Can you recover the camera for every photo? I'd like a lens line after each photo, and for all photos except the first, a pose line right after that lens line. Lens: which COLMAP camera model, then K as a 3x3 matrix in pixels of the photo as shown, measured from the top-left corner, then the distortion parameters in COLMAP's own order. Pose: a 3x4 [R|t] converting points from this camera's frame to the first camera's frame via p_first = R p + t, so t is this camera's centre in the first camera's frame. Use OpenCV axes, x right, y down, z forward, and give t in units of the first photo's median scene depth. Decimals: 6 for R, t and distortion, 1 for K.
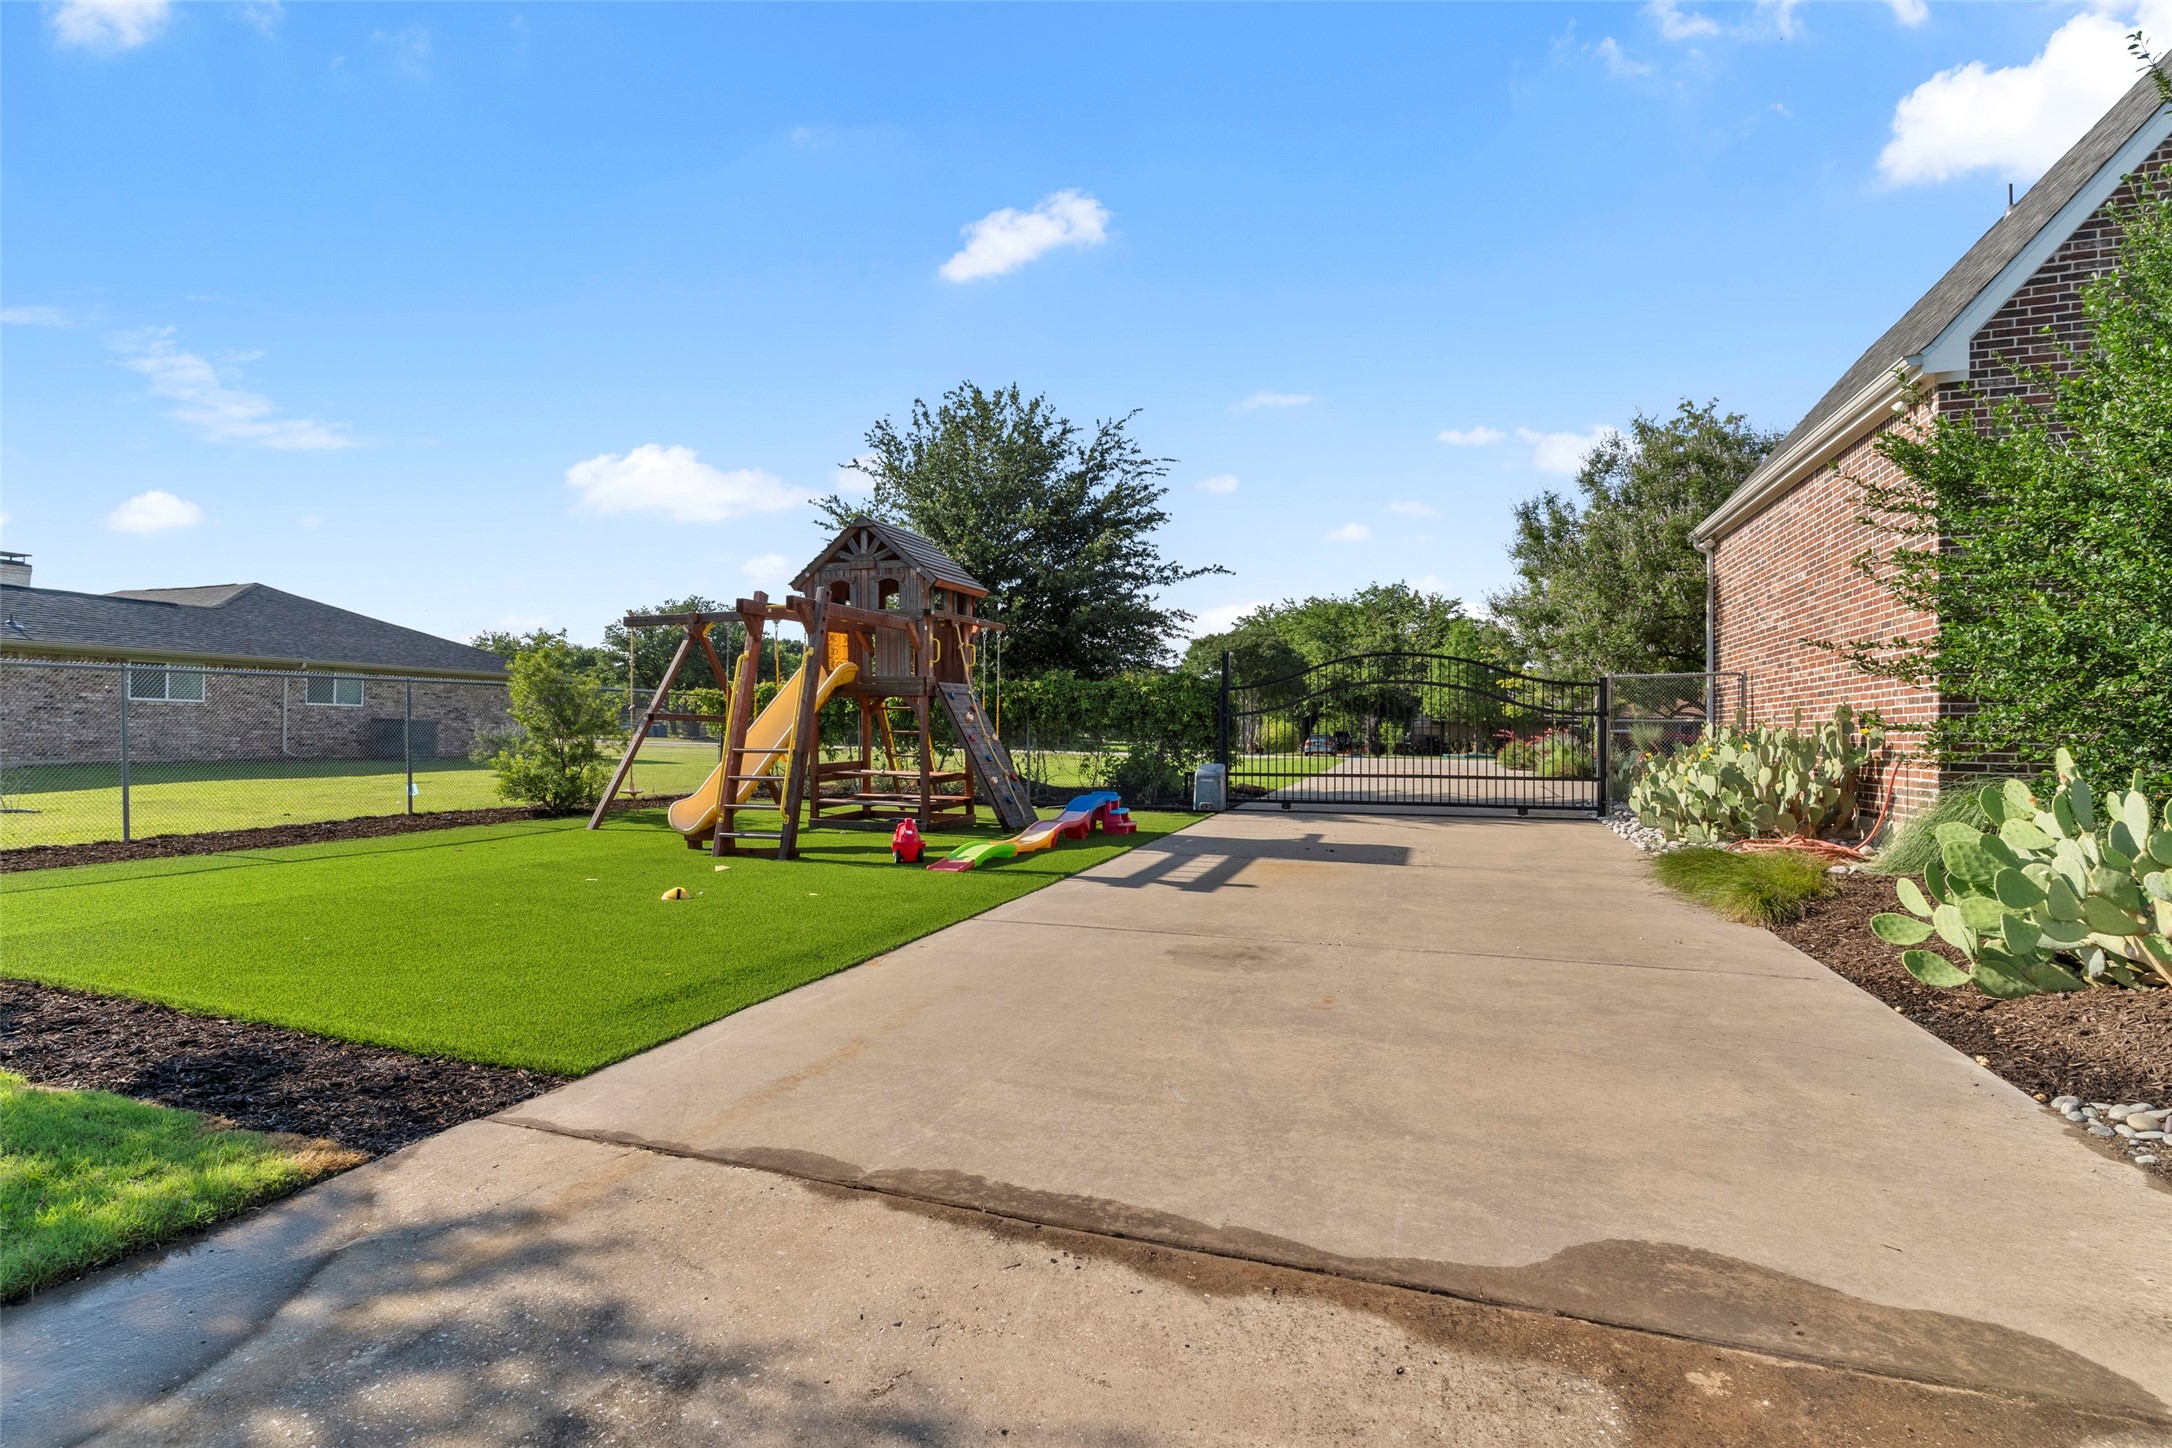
lens RADIAL K [[1033.6, 0, 1080.4], [0, 1033.6, 728.4], [0, 0, 1]] dist [0.006105, -0.000948]
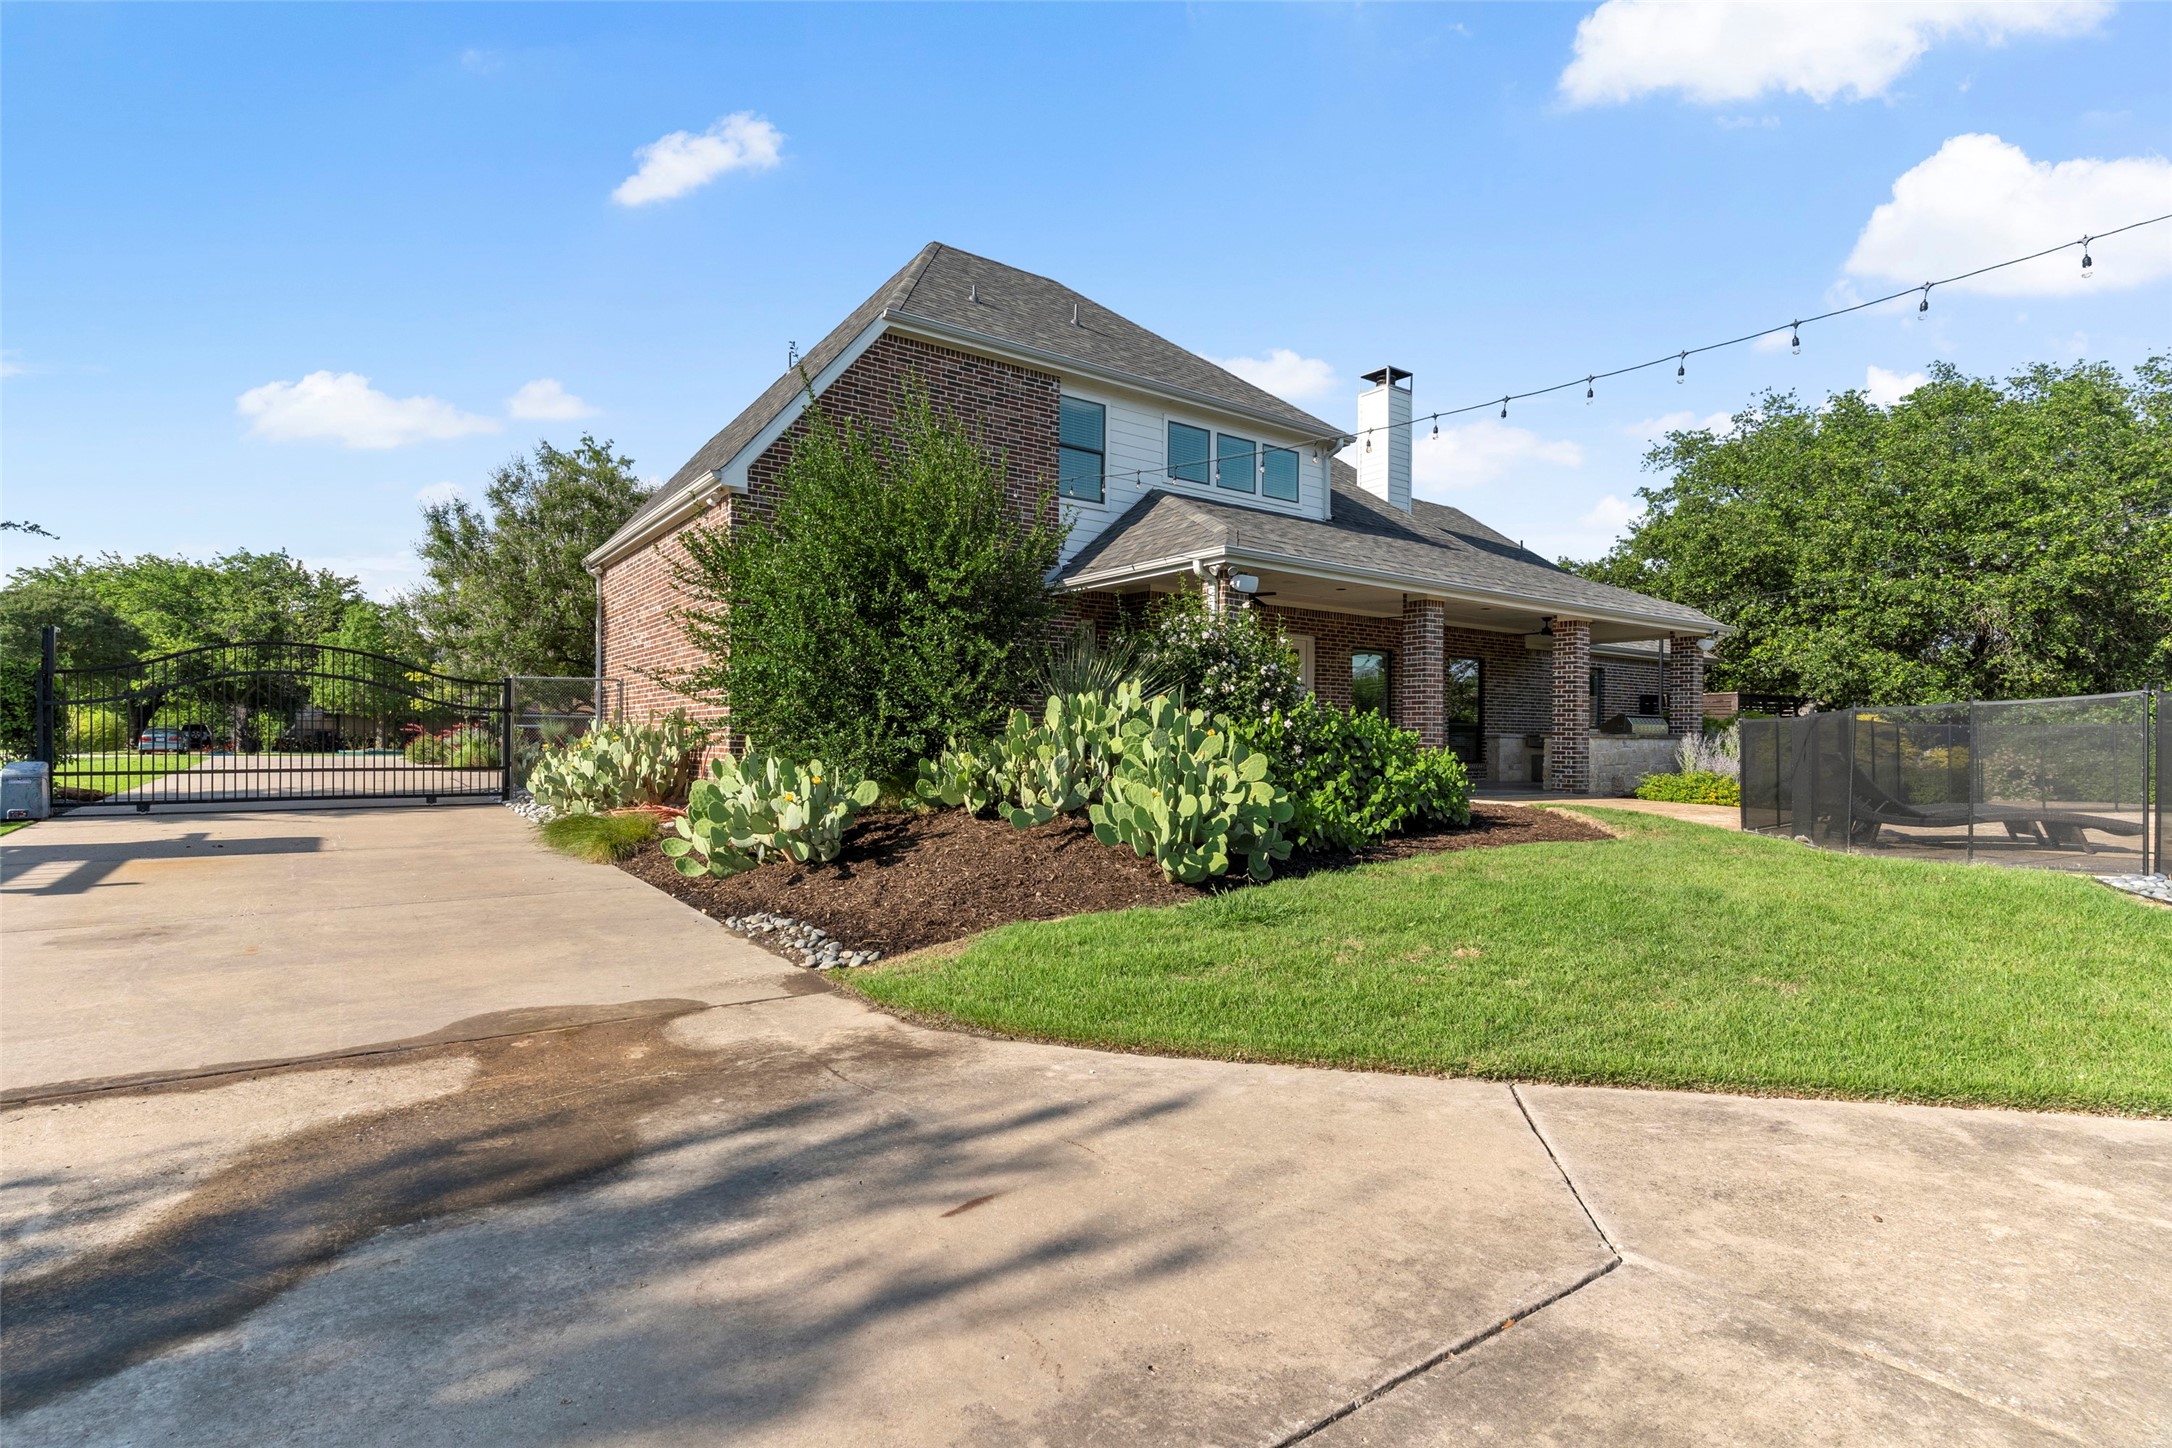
lens RADIAL K [[1033.6, 0, 1044.3], [0, 1033.6, 732.5], [0, 0, 1]] dist [0.006105, -0.000948]
pose [[0.592041, 0.000947, 0.805908, -0.059747], [-0.008051, 0.999956, 0.004739, 0.000175], [-0.805868, -0.009294, 0.592022, -0.143286]]
